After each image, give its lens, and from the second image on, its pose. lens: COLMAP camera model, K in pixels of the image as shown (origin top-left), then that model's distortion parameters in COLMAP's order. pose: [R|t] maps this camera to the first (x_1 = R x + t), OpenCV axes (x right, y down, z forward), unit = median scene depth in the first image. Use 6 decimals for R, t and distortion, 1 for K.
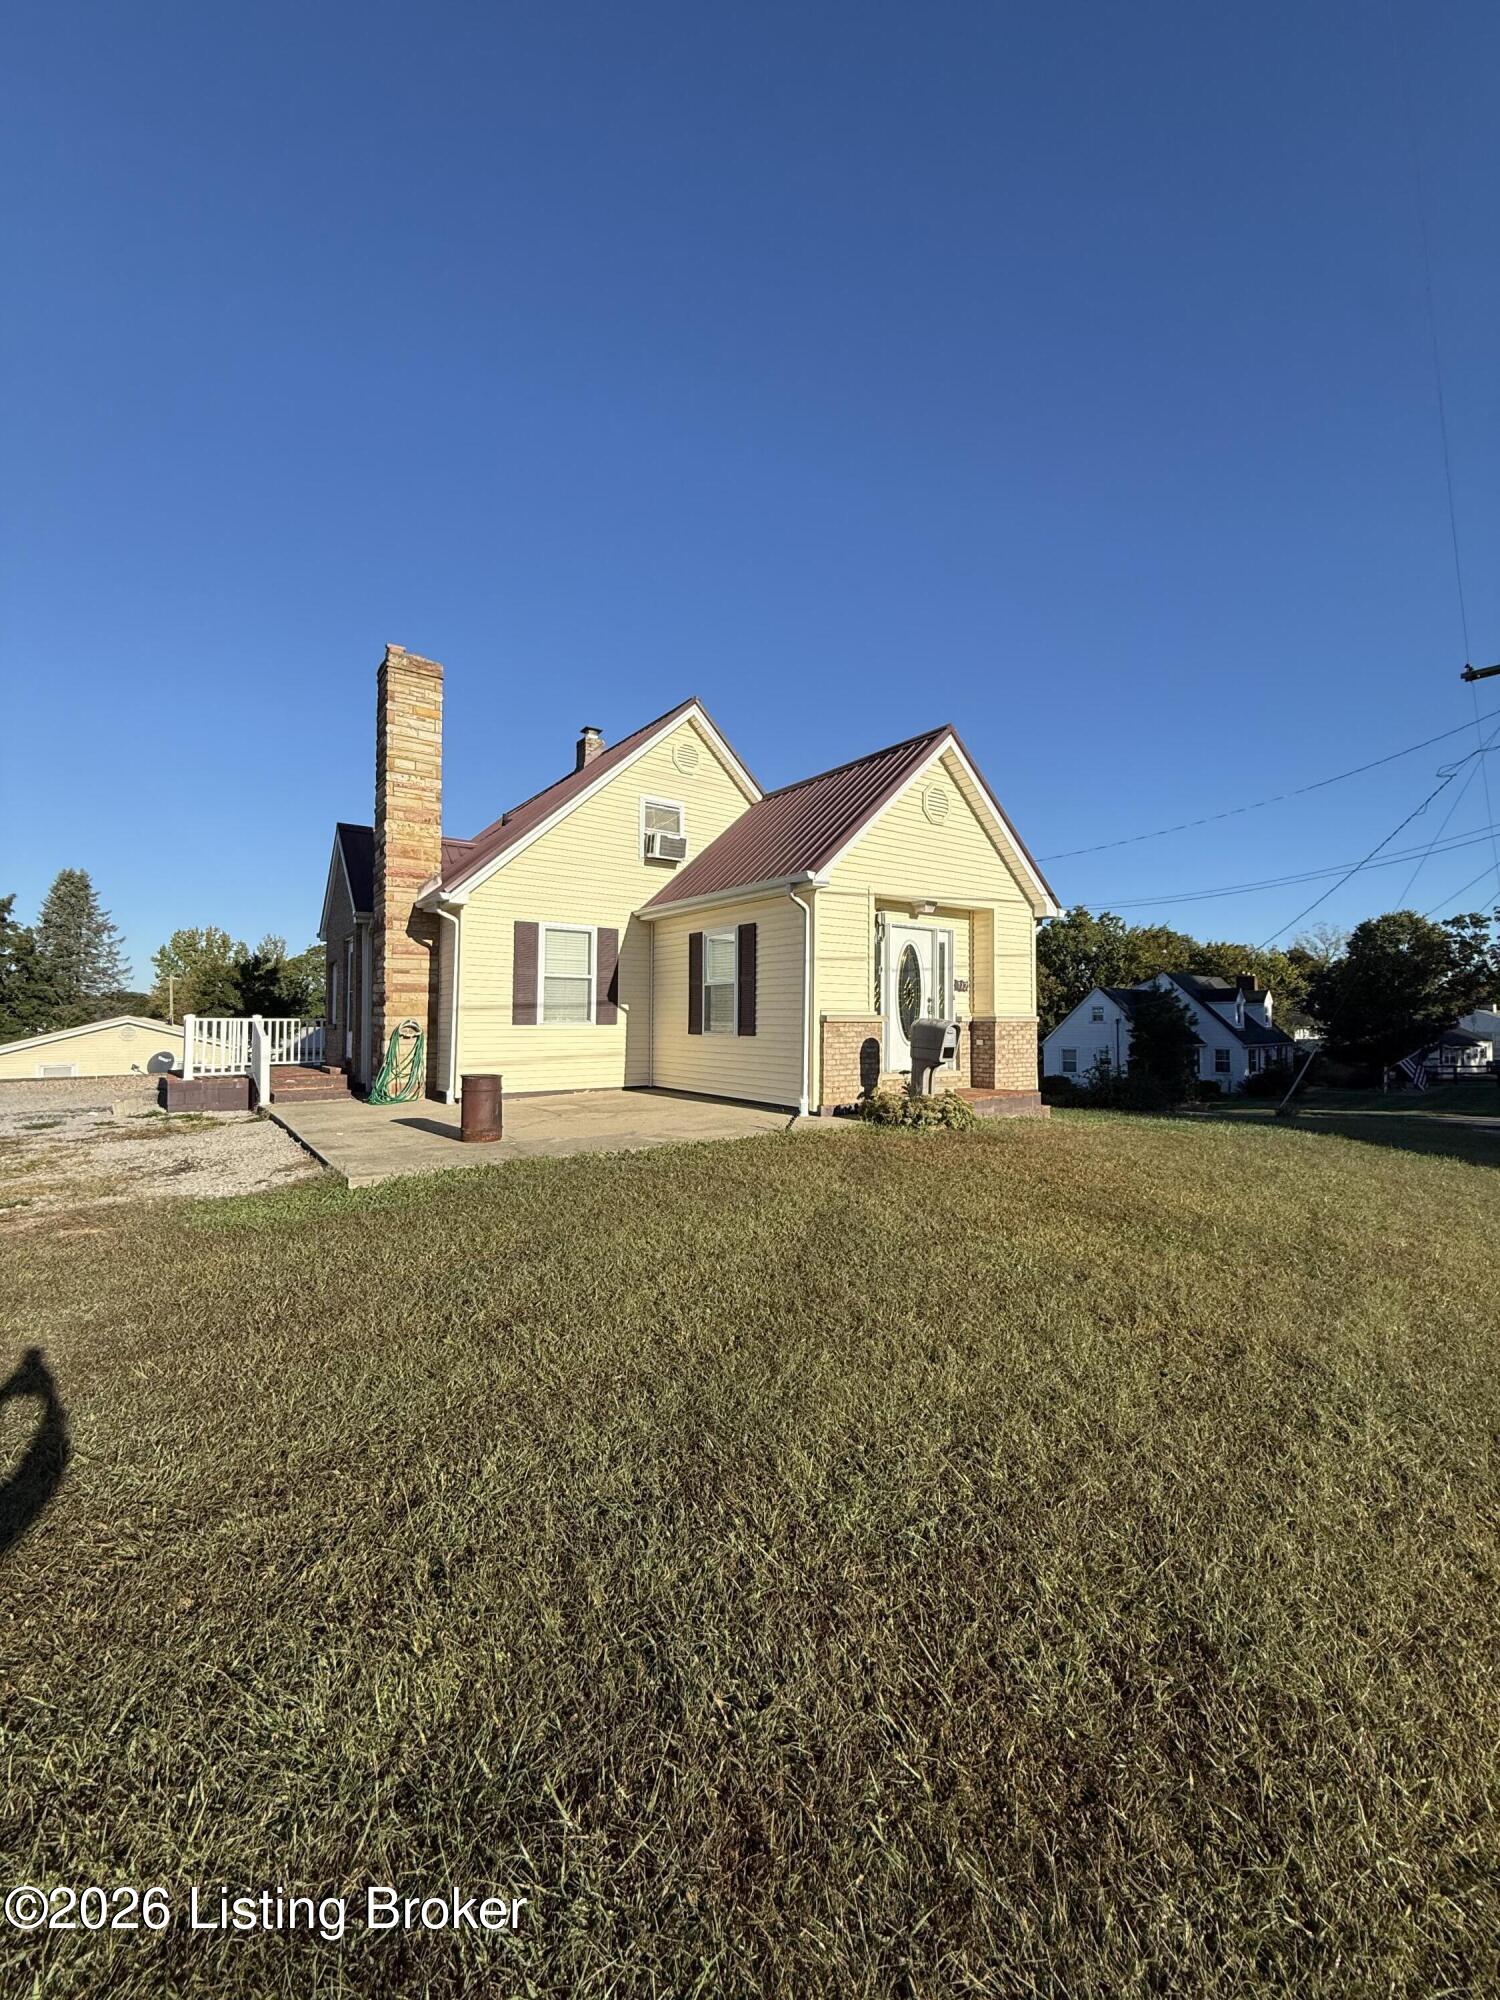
lens RADIAL K [[797.7, 0, 750.2], [0, 797.7, 997.9], [0, 0, 1]] dist [-0.002708, -0.000477]
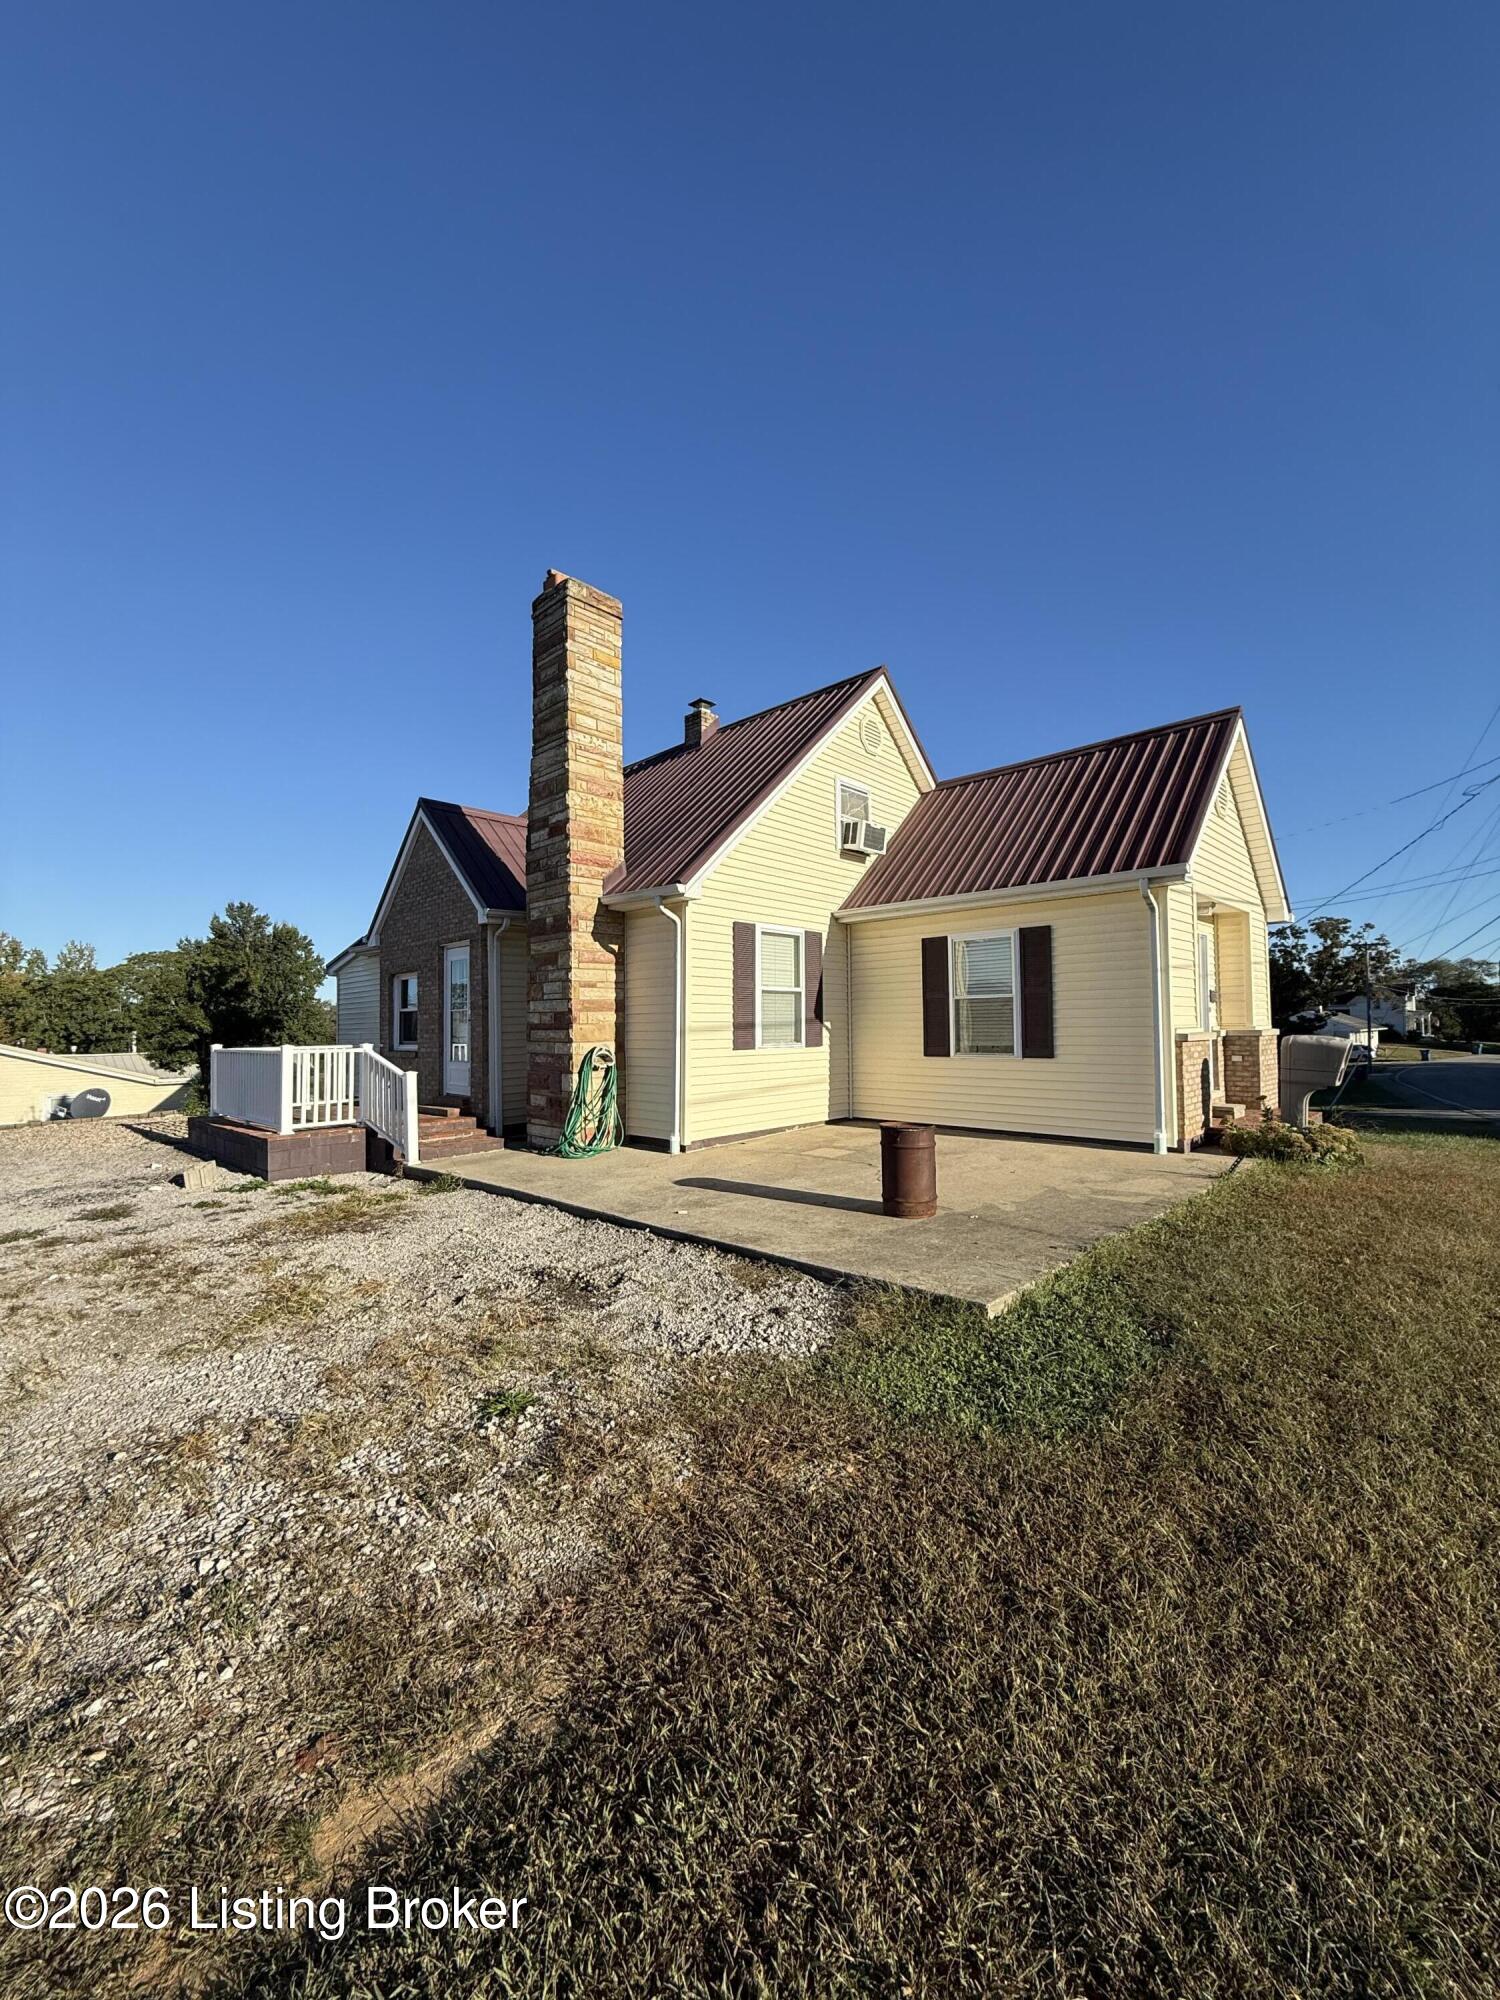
lens RADIAL K [[797.7, 0, 753.2], [0, 797.7, 995.5], [0, 0, 1]] dist [-0.002708, -0.000477]
pose [[0.983497, -0.008994, 0.180703, -0.412506], [0.011489, 0.999853, -0.012763, -0.010676], [-0.180561, 0.014628, 0.983455, 0.197994]]
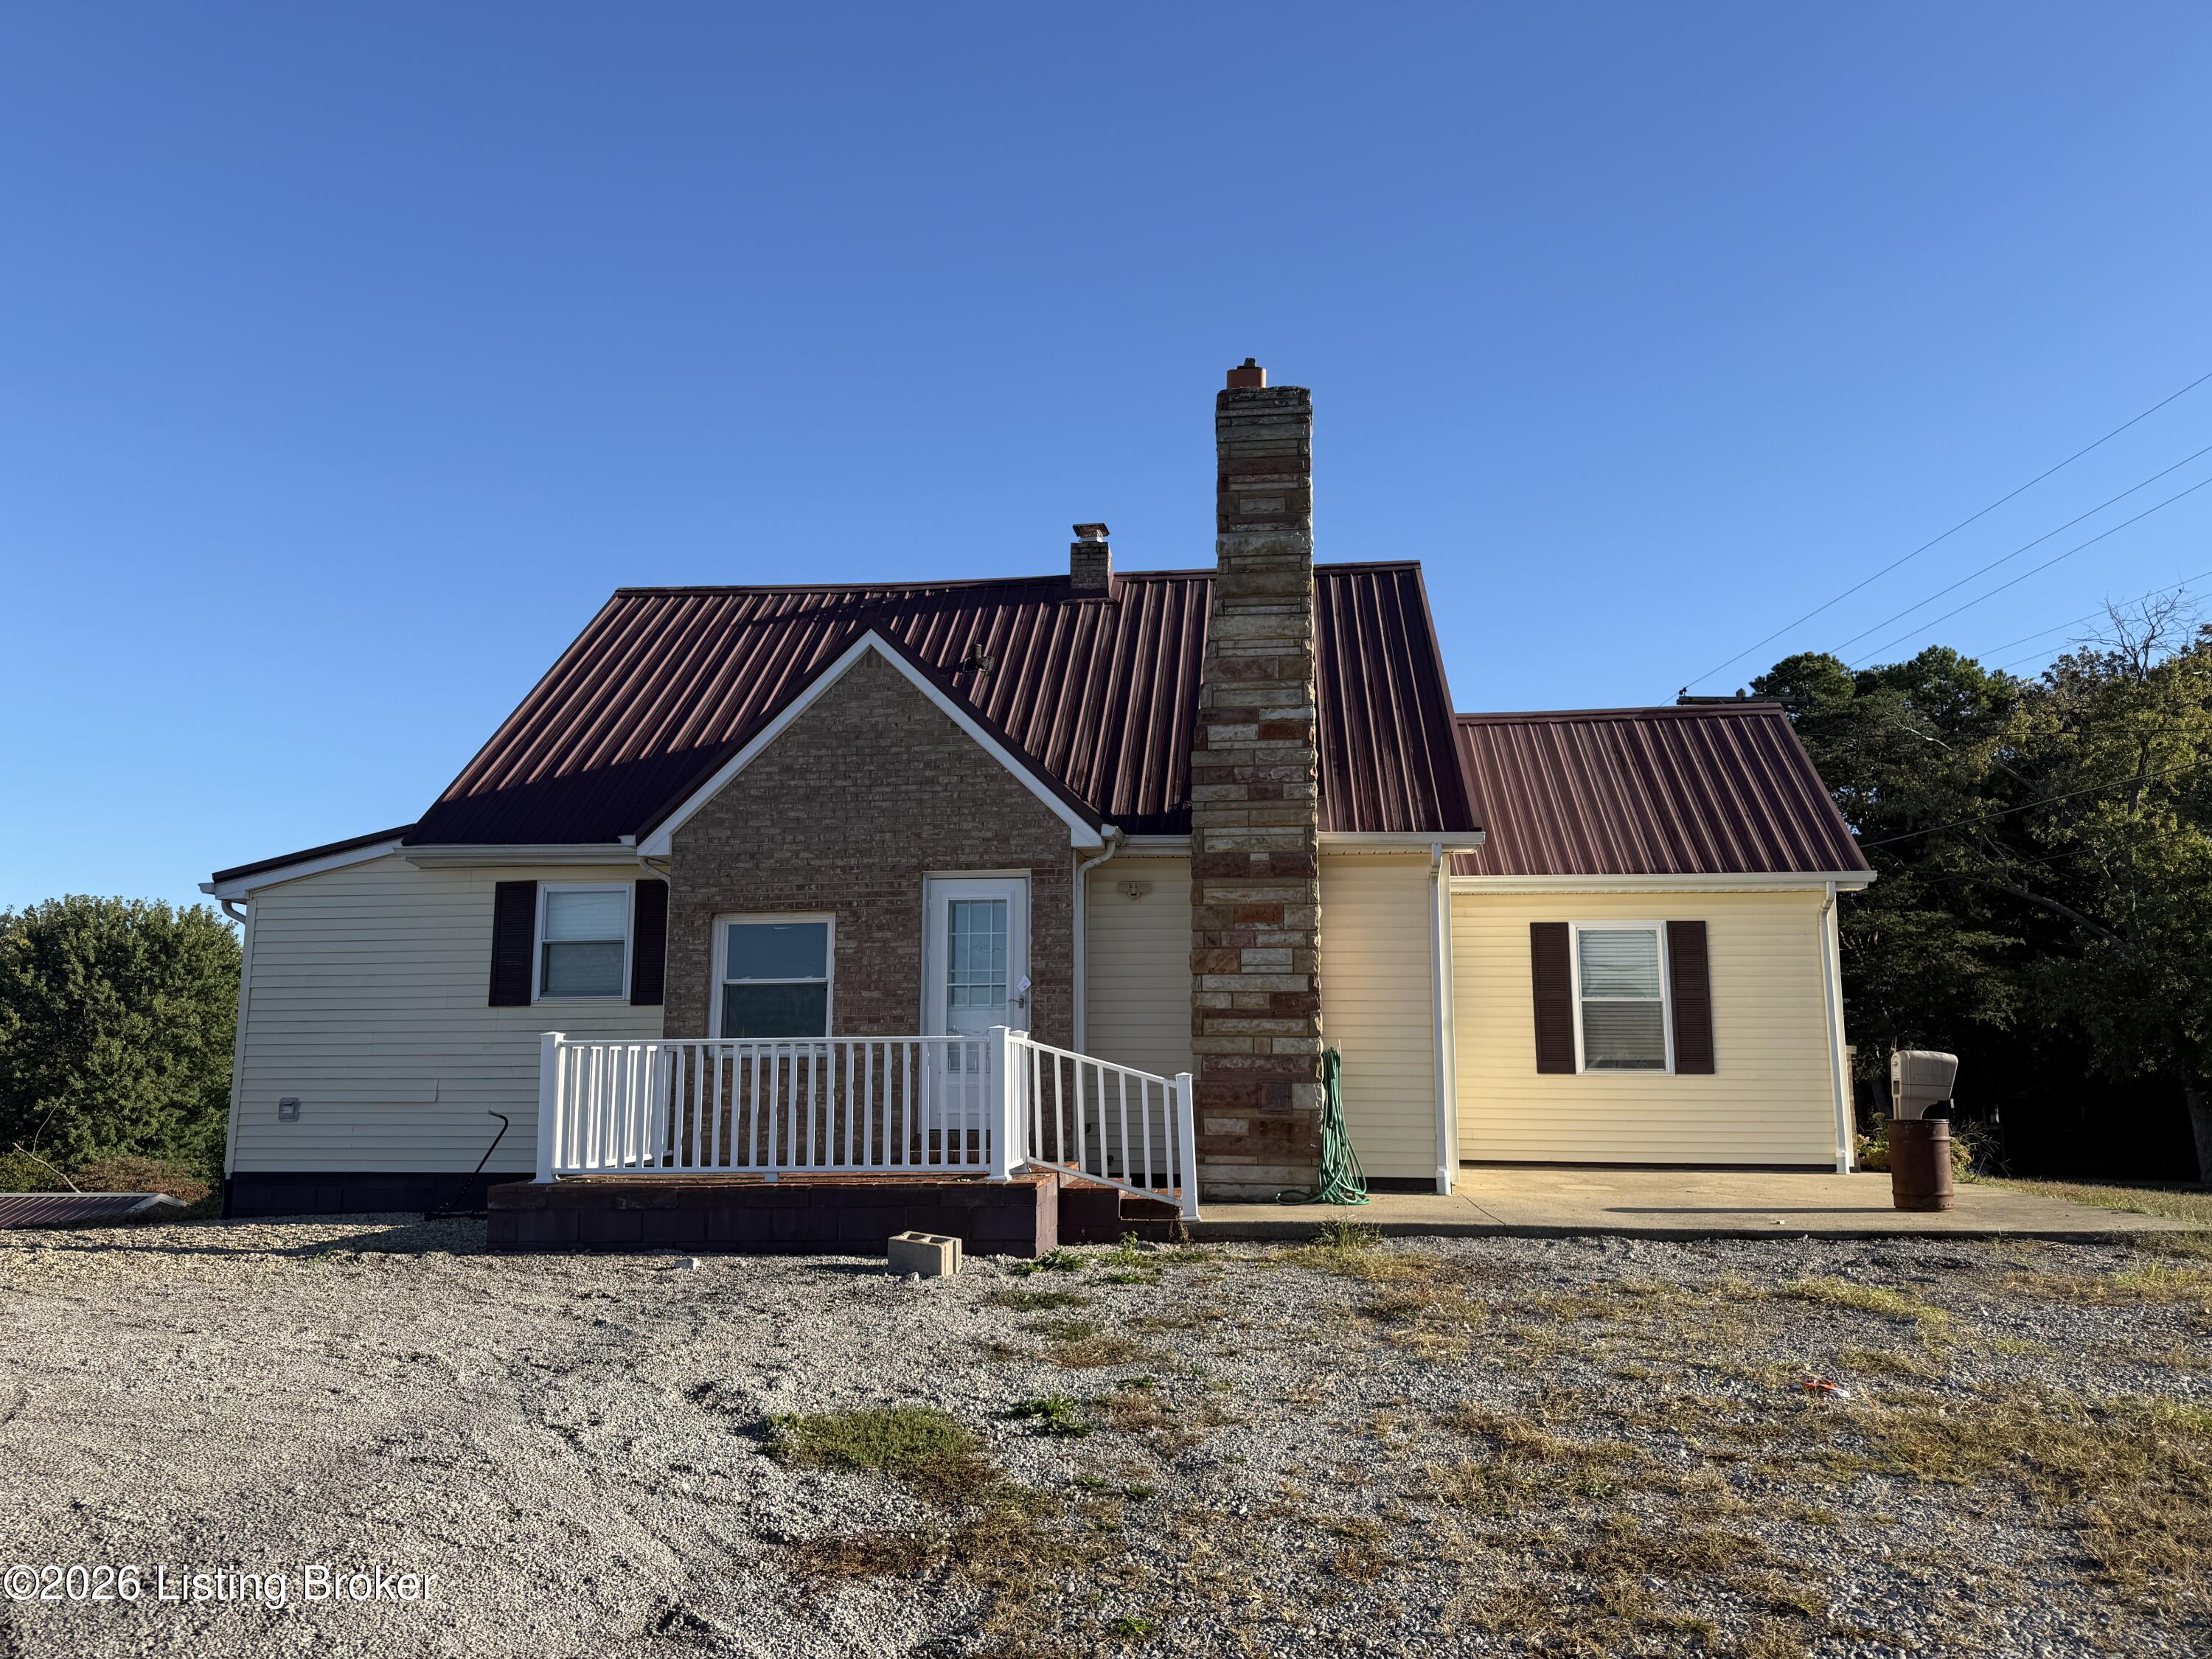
lens RADIAL K [[1568.7, 0, 1149.6], [0, 1568.7, 837.0], [0, 0, 1]] dist [0.063212, -0.090117]
pose [[0.667917, 0.110690, 0.735958, -1.291166], [-0.018124, 0.991004, -0.132601, 0.030652], [-0.744015, 0.075228, 0.663915, 0.357699]]
